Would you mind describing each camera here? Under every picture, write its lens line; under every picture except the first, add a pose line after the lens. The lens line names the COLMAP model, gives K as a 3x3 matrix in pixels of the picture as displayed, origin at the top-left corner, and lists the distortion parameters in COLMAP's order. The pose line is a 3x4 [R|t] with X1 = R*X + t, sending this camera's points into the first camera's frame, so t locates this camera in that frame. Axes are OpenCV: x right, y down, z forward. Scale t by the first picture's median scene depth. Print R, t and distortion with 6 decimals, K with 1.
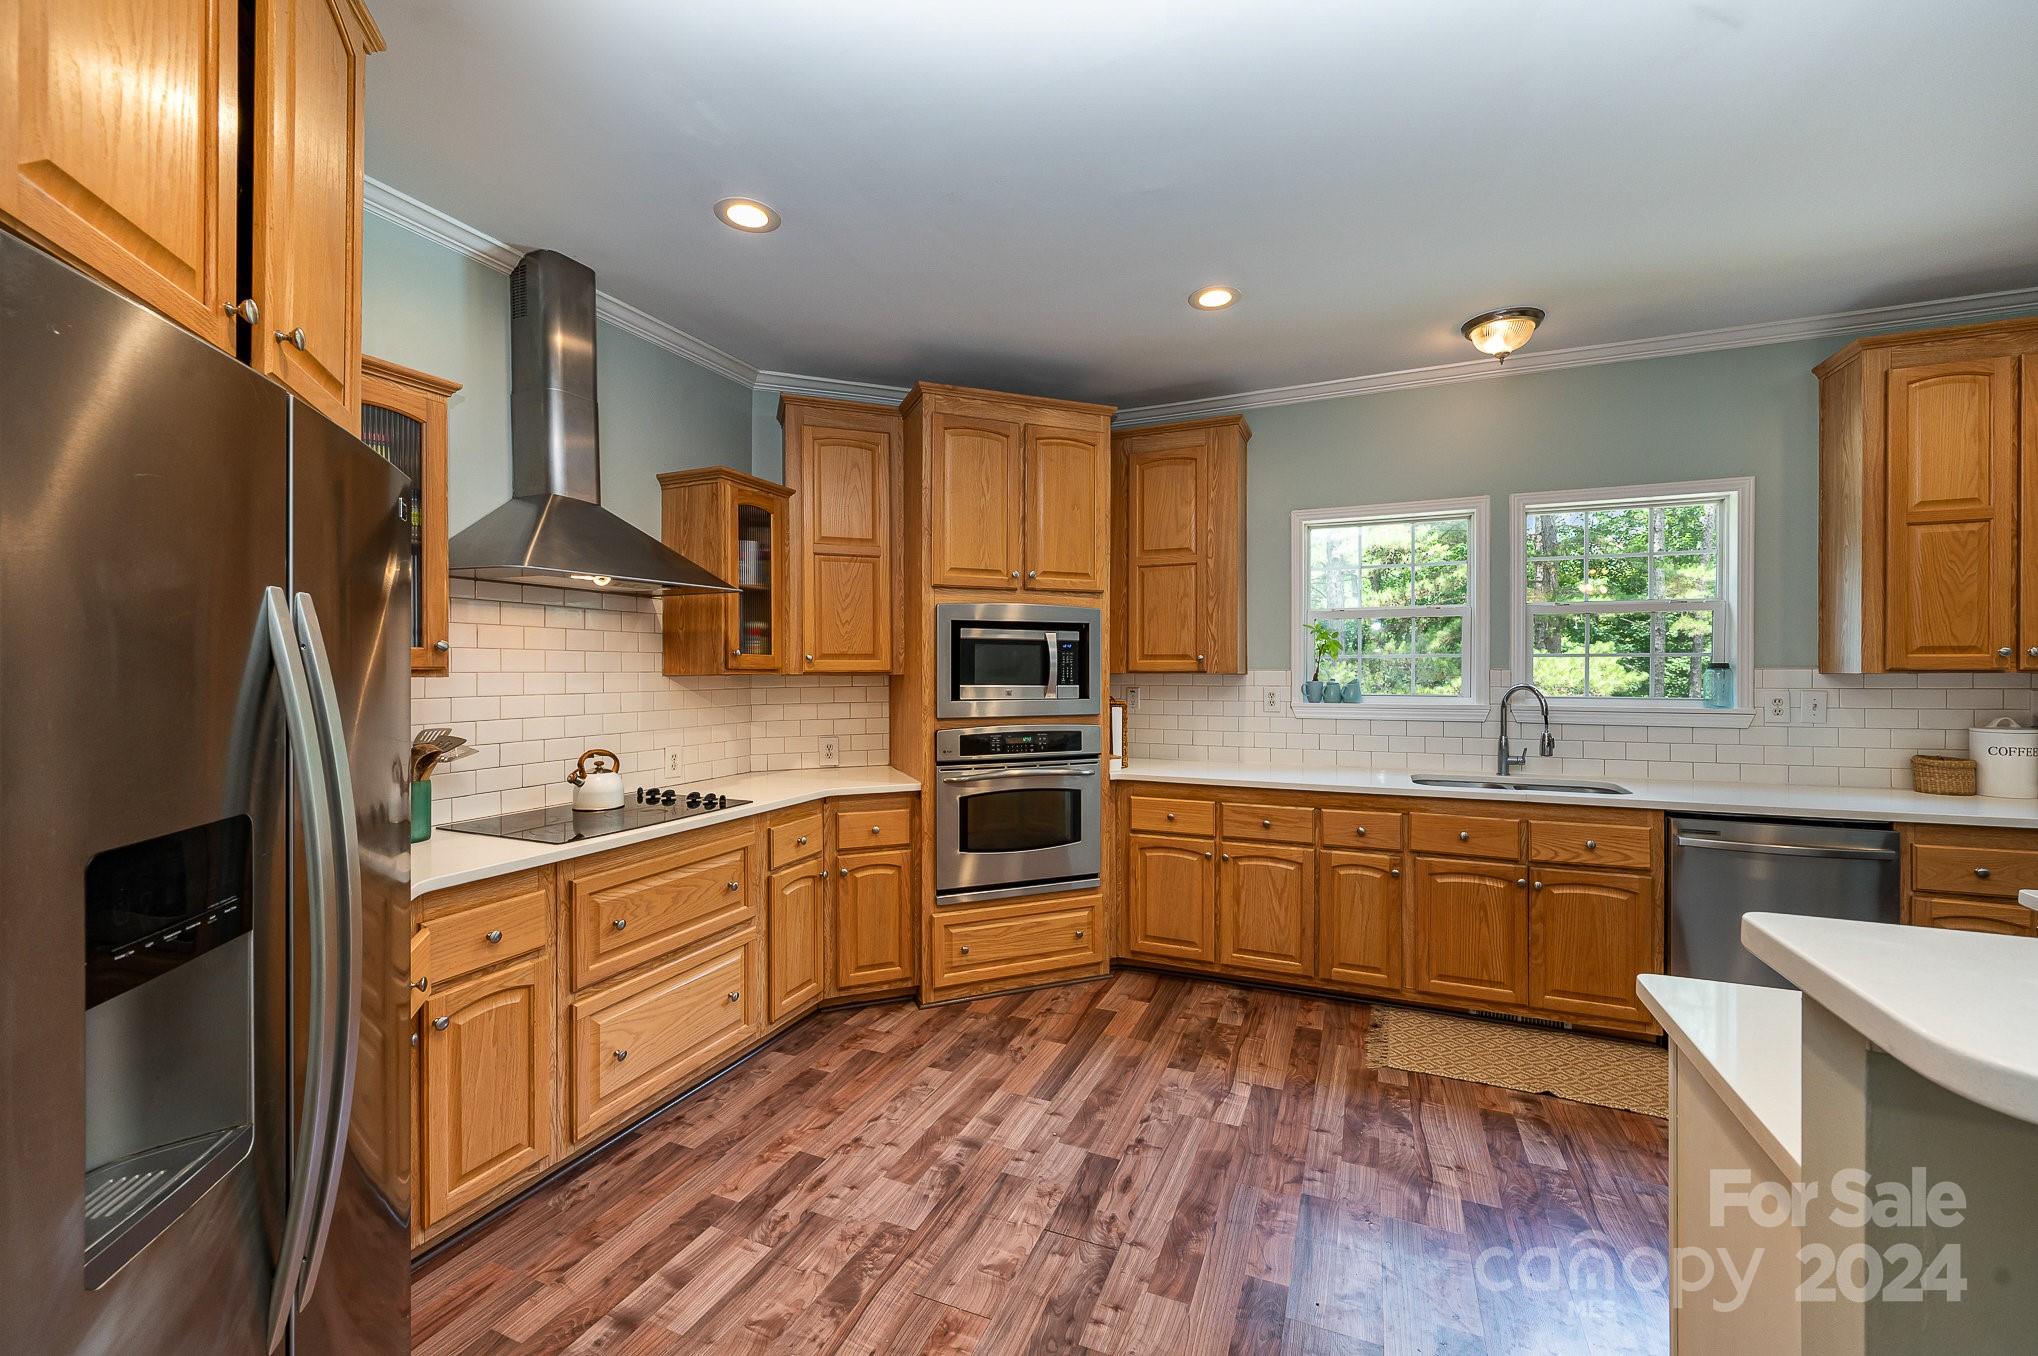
lens RADIAL K [[803.4, 0, 1036.6], [0, 803.4, 675.6], [0, 0, 1]] dist [-0.003286, -0.000209]
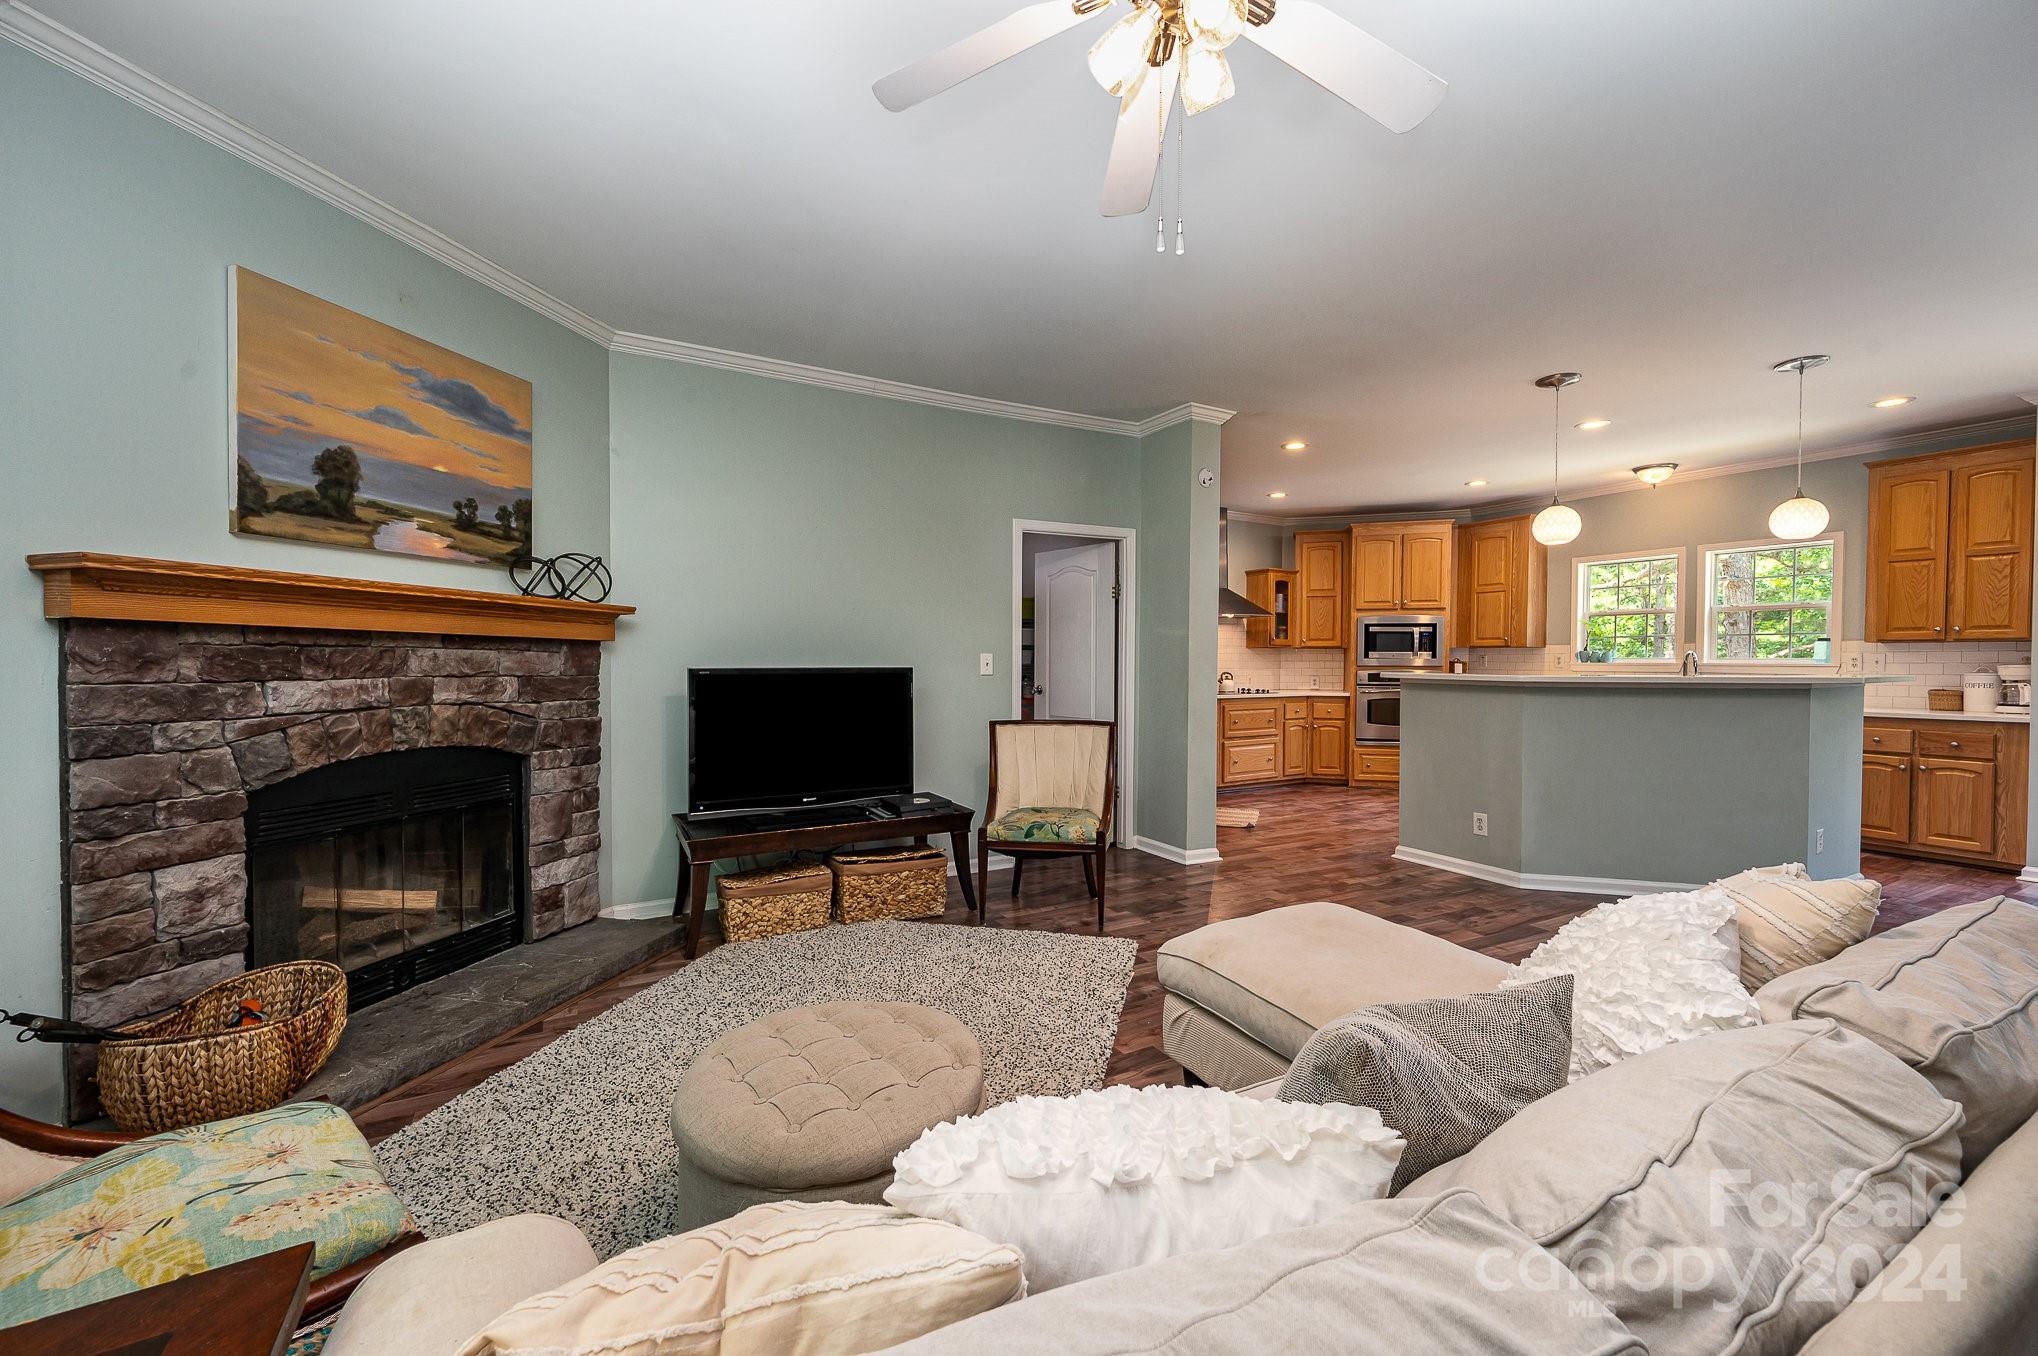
lens RADIAL K [[803.4, 0, 1013.1], [0, 803.4, 674.4], [0, 0, 1]] dist [-0.003286, -0.000209]
pose [[0.774833, 0.015987, -0.631964, 0.578578], [-0.010755, 0.999869, 0.012108, 0.060513], [0.632075, -0.002584, 0.774903, -1.451820]]
